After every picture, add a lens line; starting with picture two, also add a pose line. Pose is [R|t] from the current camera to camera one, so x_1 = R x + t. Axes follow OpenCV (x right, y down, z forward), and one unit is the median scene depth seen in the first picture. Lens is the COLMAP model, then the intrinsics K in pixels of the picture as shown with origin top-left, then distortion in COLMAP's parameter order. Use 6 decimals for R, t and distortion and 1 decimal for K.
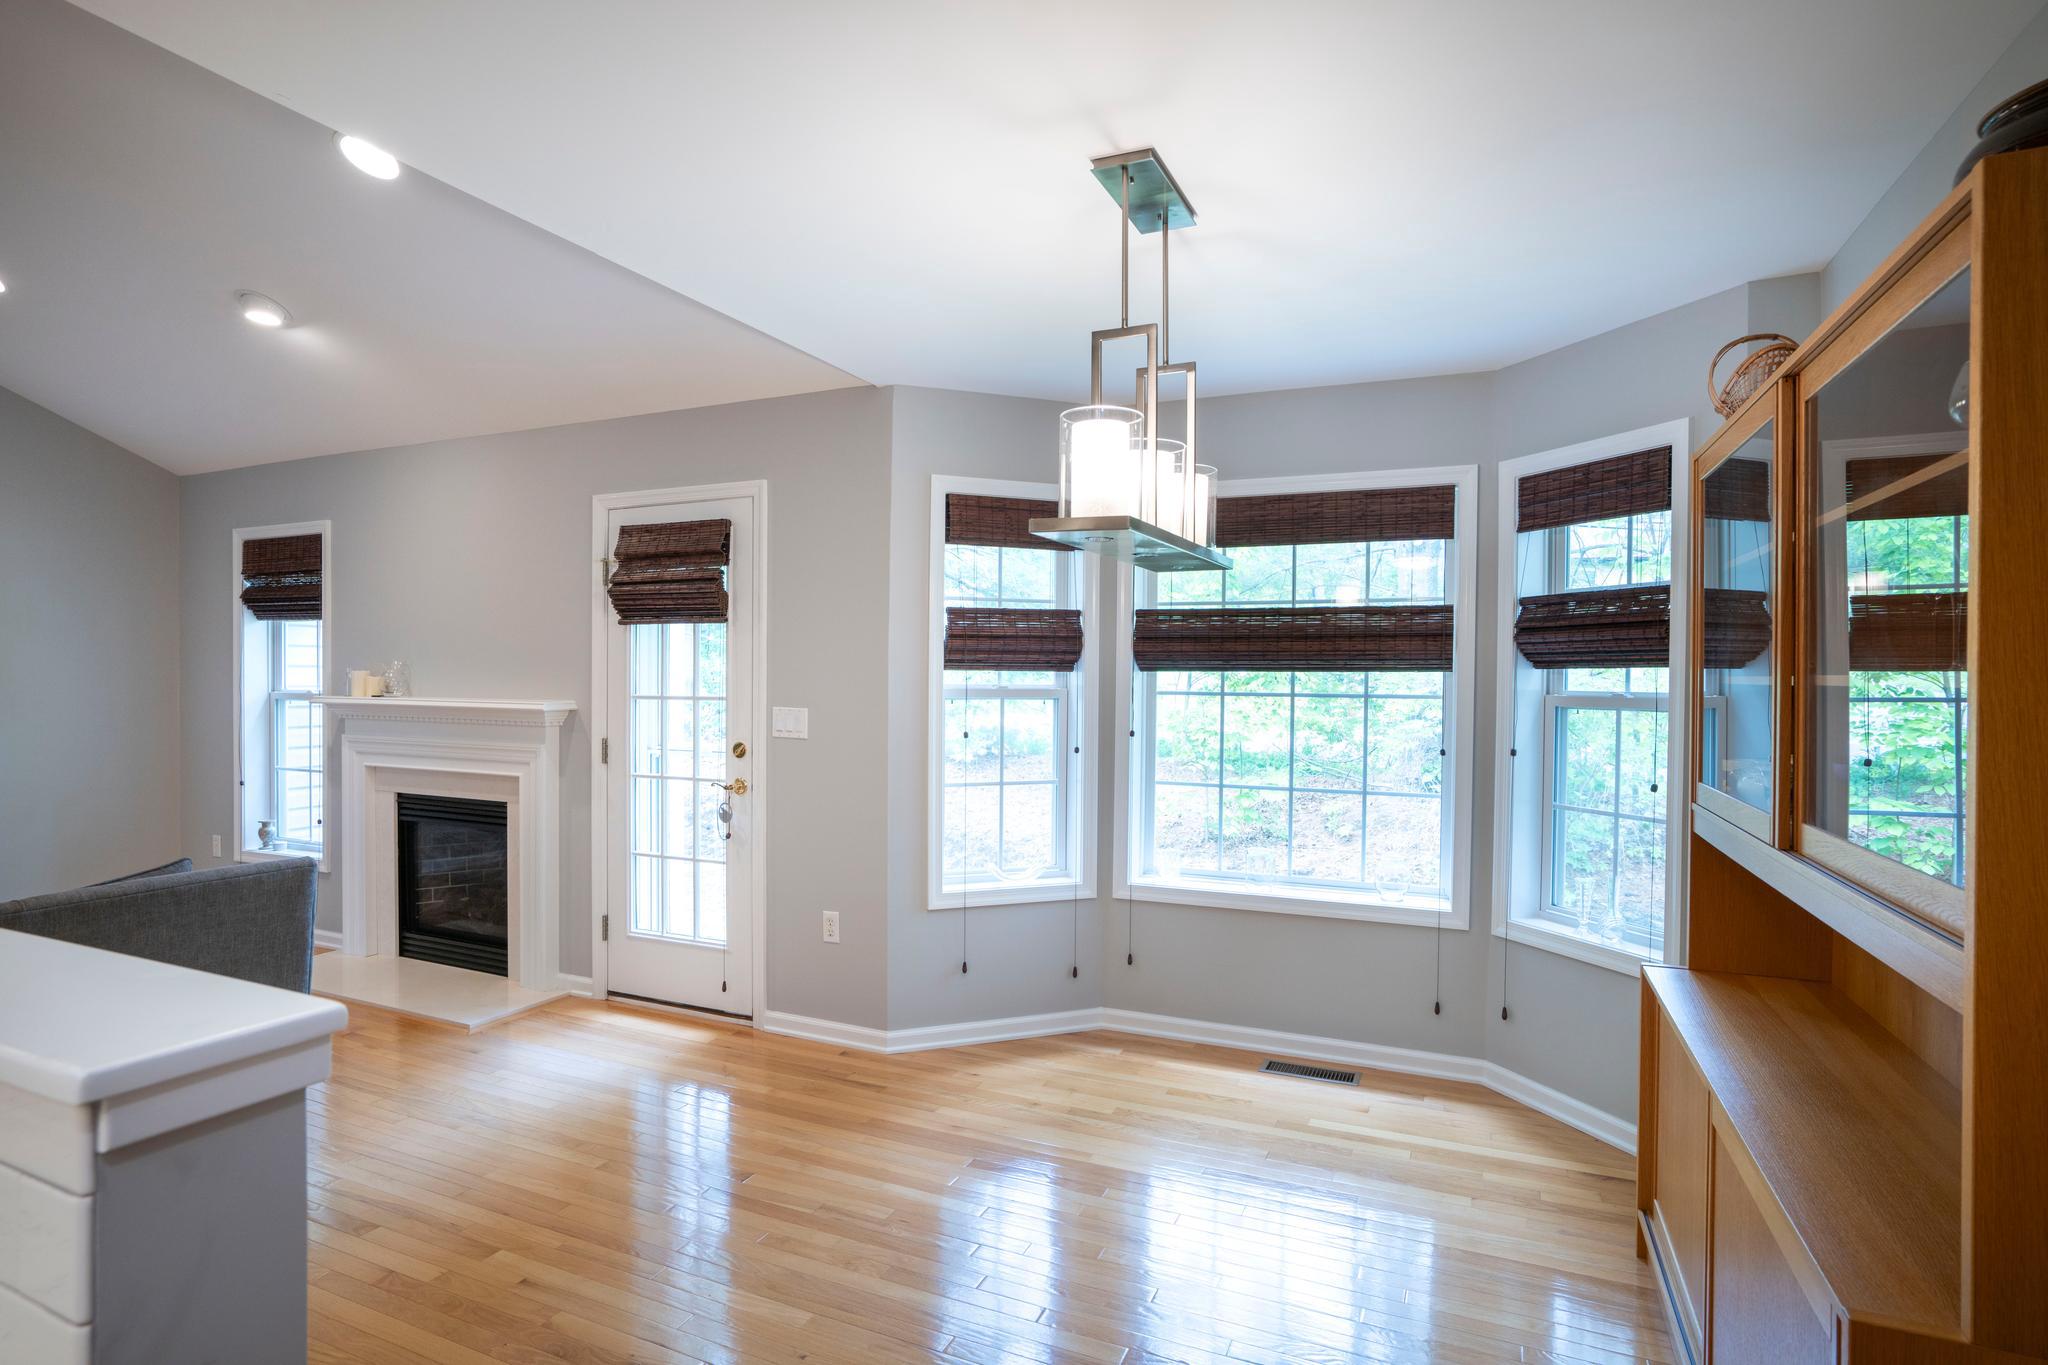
lens RADIAL K [[1053.6, 0, 1021.3], [0, 1053.6, 687.7], [0, 0, 1]] dist [-0.054814, 0.031404]
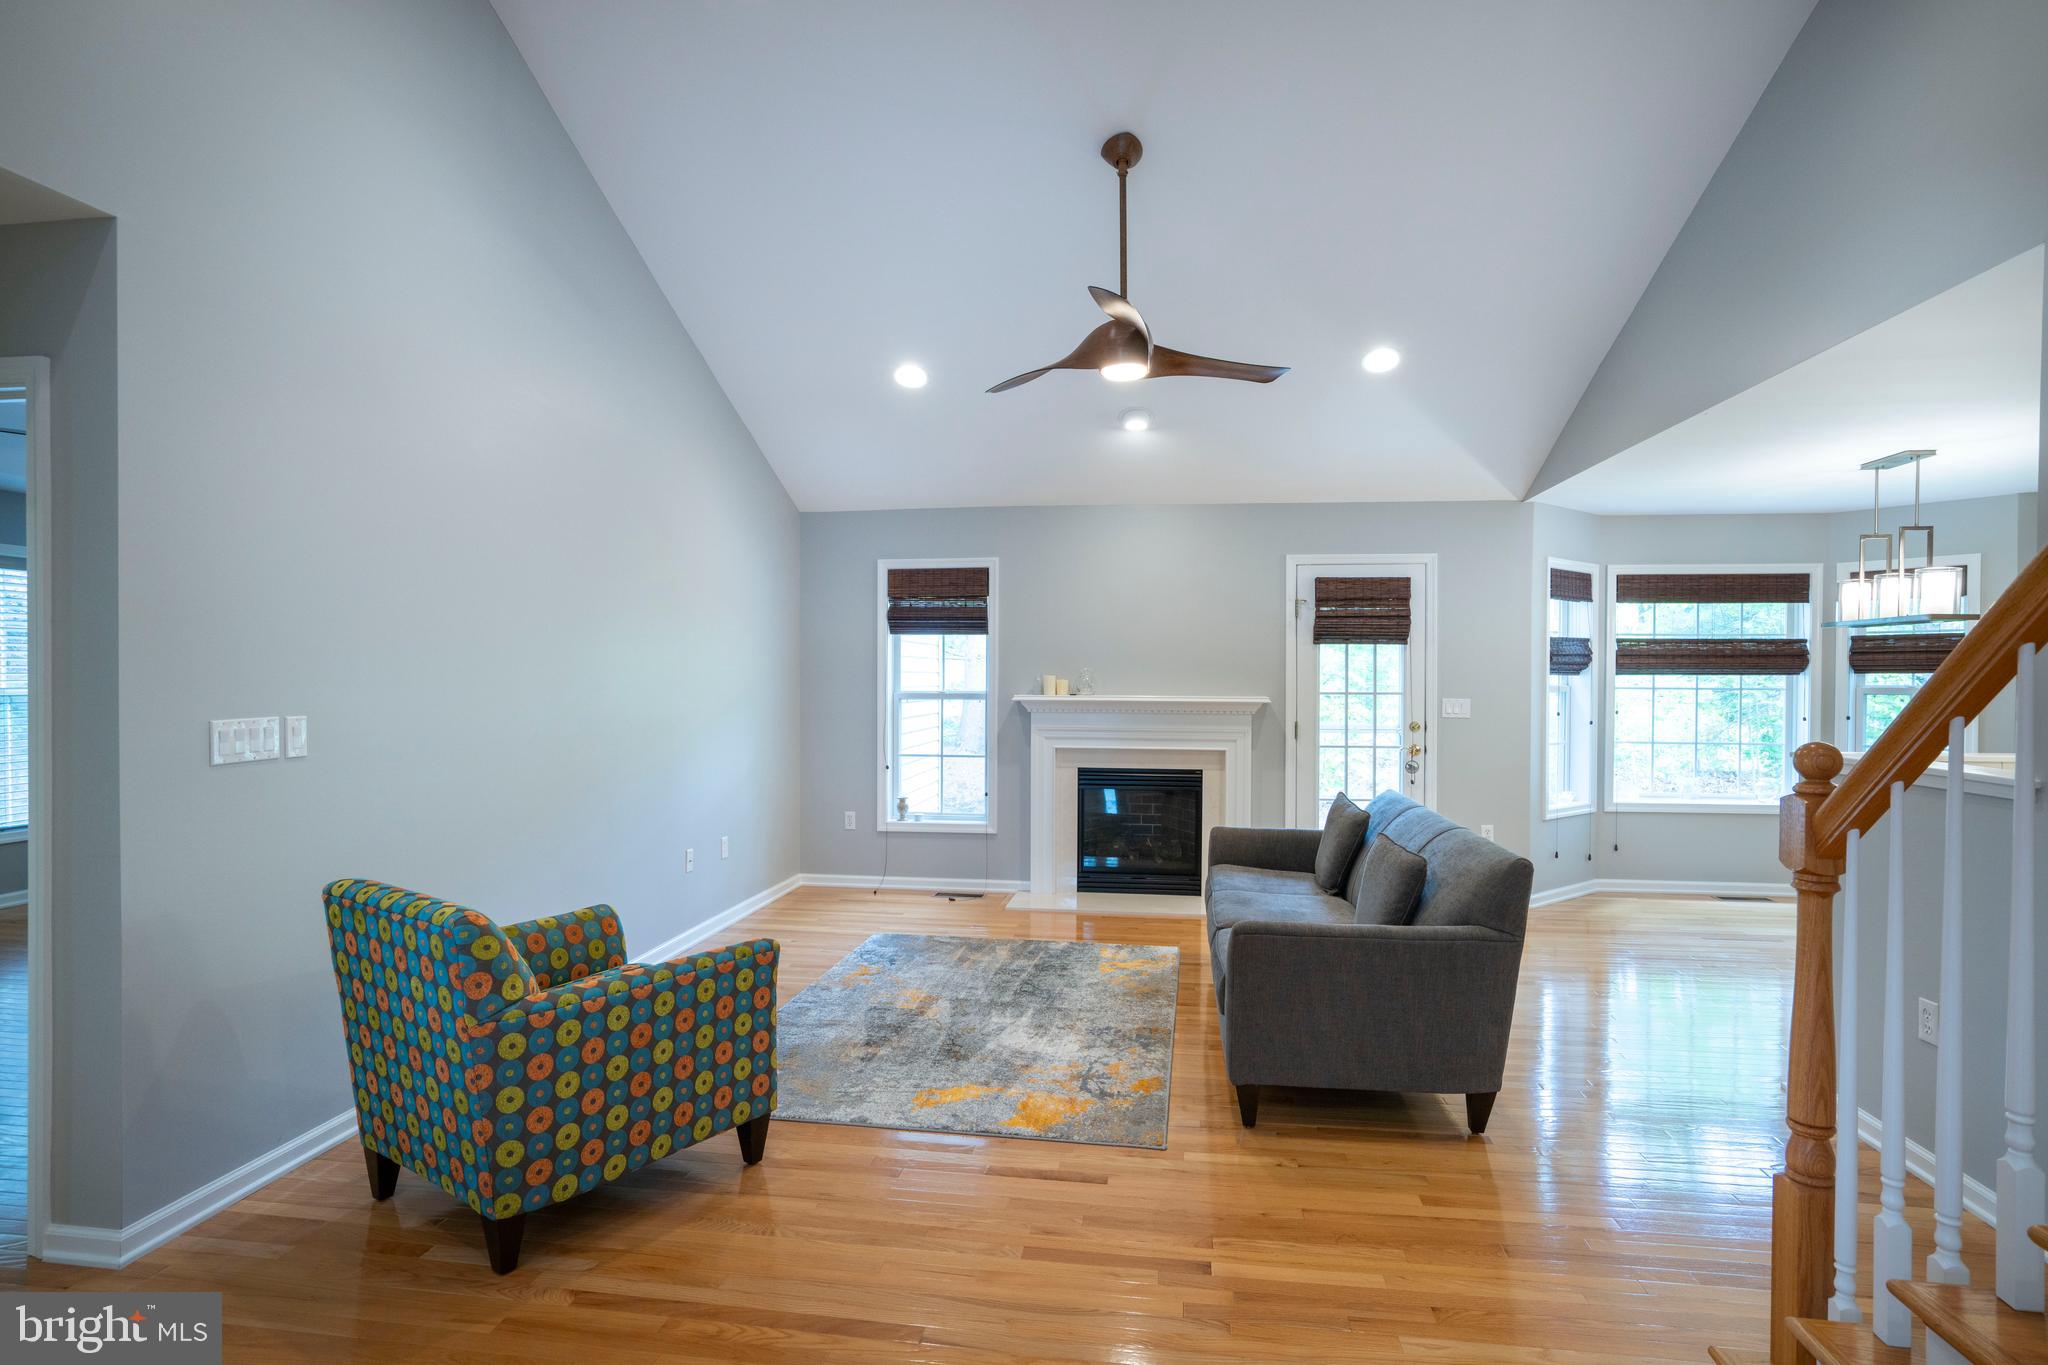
lens RADIAL K [[1053.6, 0, 1021.3], [0, 1053.6, 687.7], [0, 0, 1]] dist [-0.054814, 0.031404]
pose [[0.961297, -0.005831, 0.275452, -1.277581], [0.005799, 0.999983, 0.000929, -0.002914], [-0.275453, 0.000704, 0.961314, -0.329931]]
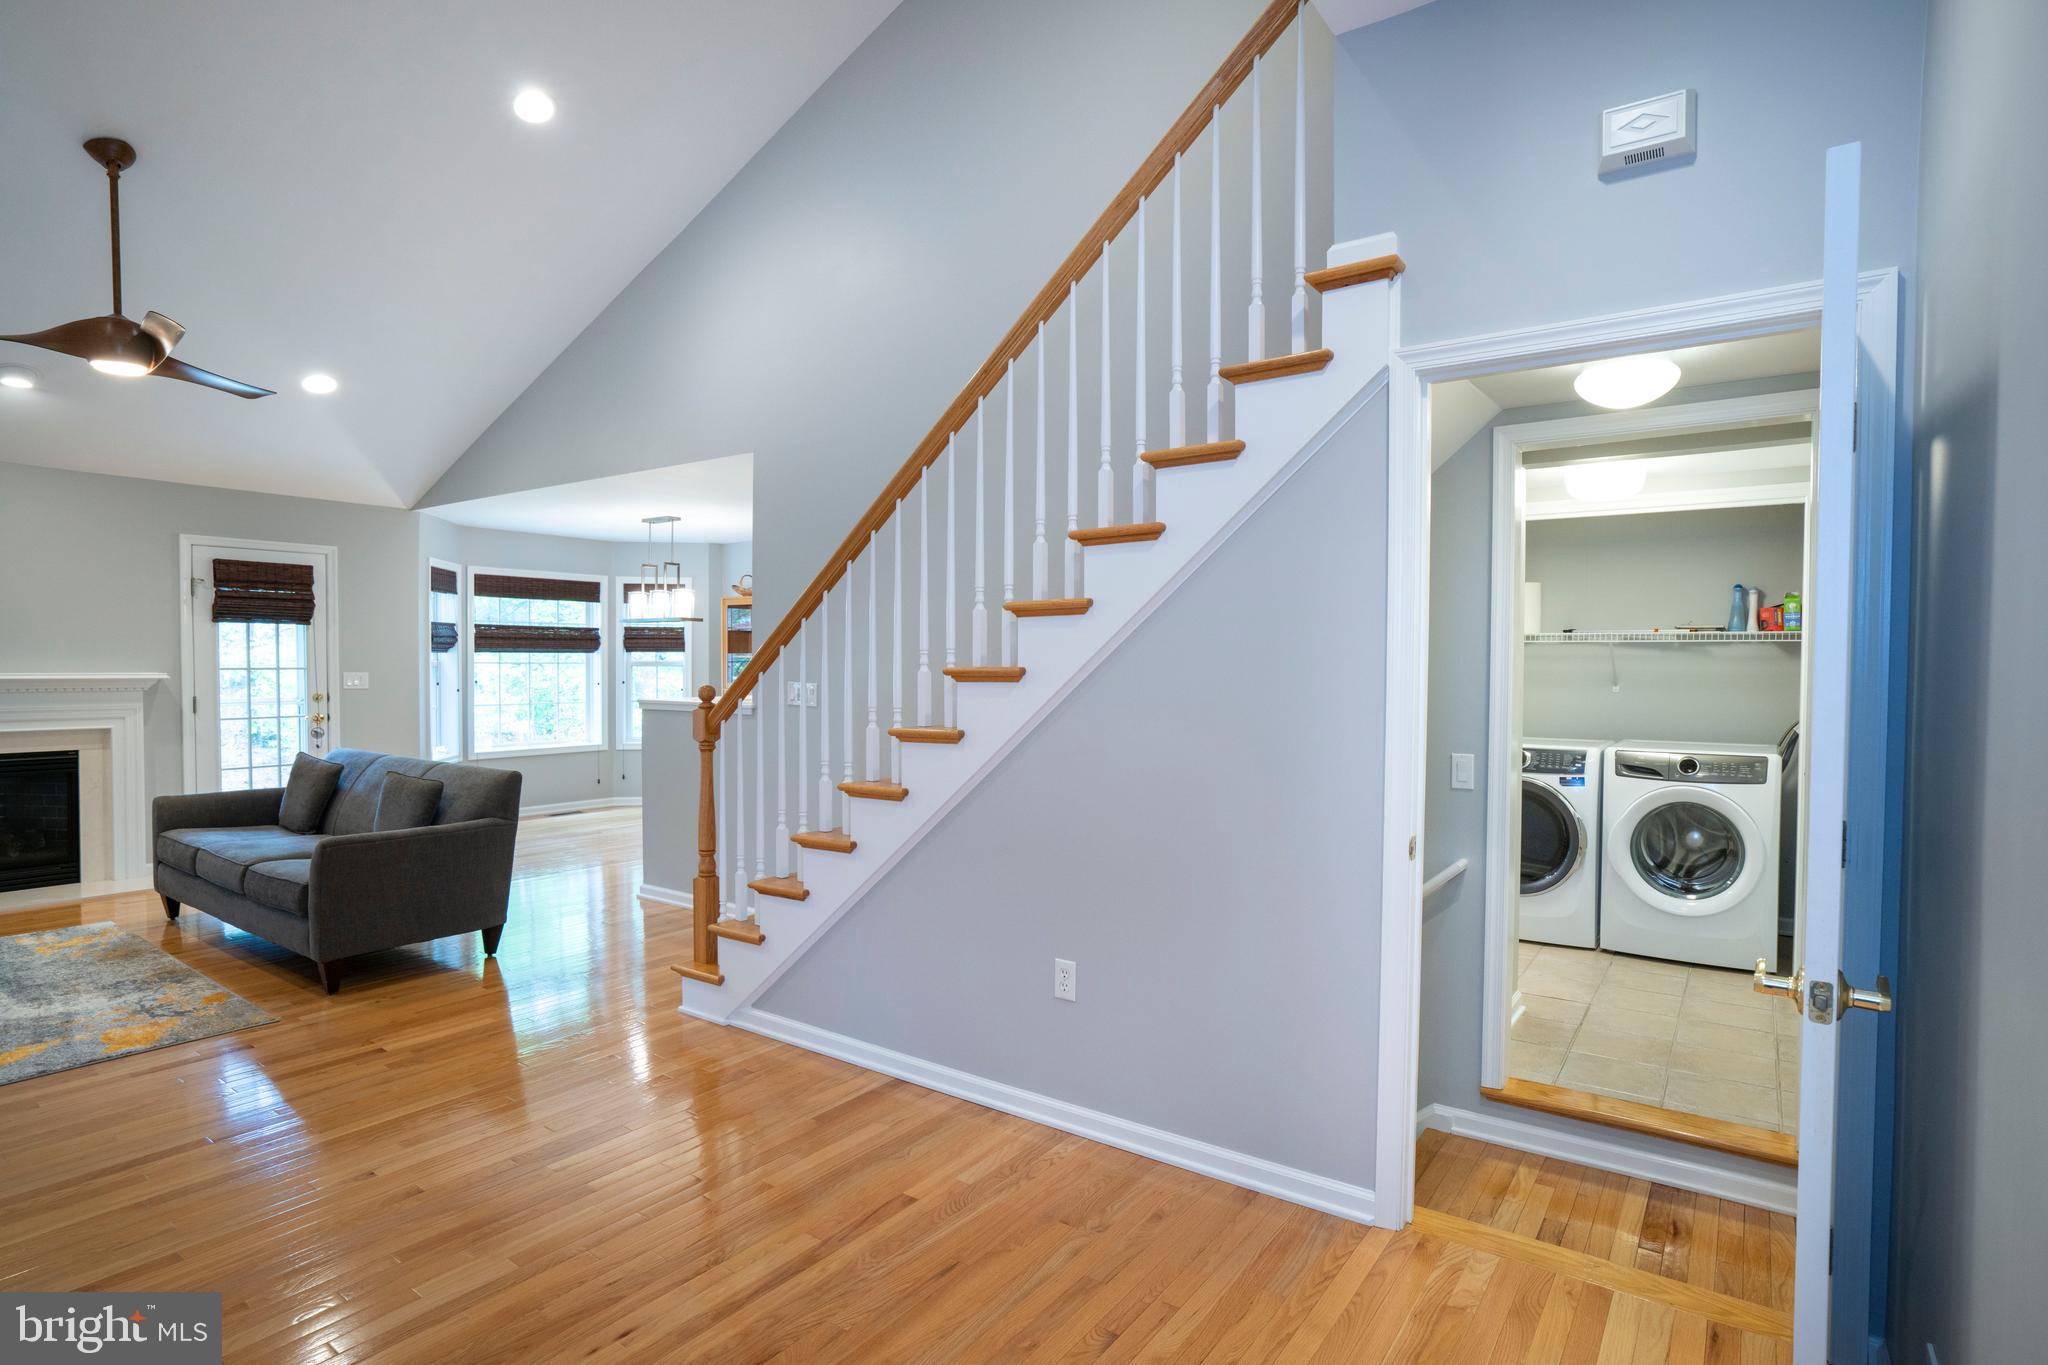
lens RADIAL K [[1053.6, 0, 1021.3], [0, 1053.6, 687.7], [0, 0, 1]] dist [-0.054814, 0.031404]
pose [[0.193959, -0.031898, 0.980491, -1.773651], [0.005759, 0.999491, 0.031377, -0.004845], [-0.980993, -0.000439, 0.194044, -0.501163]]
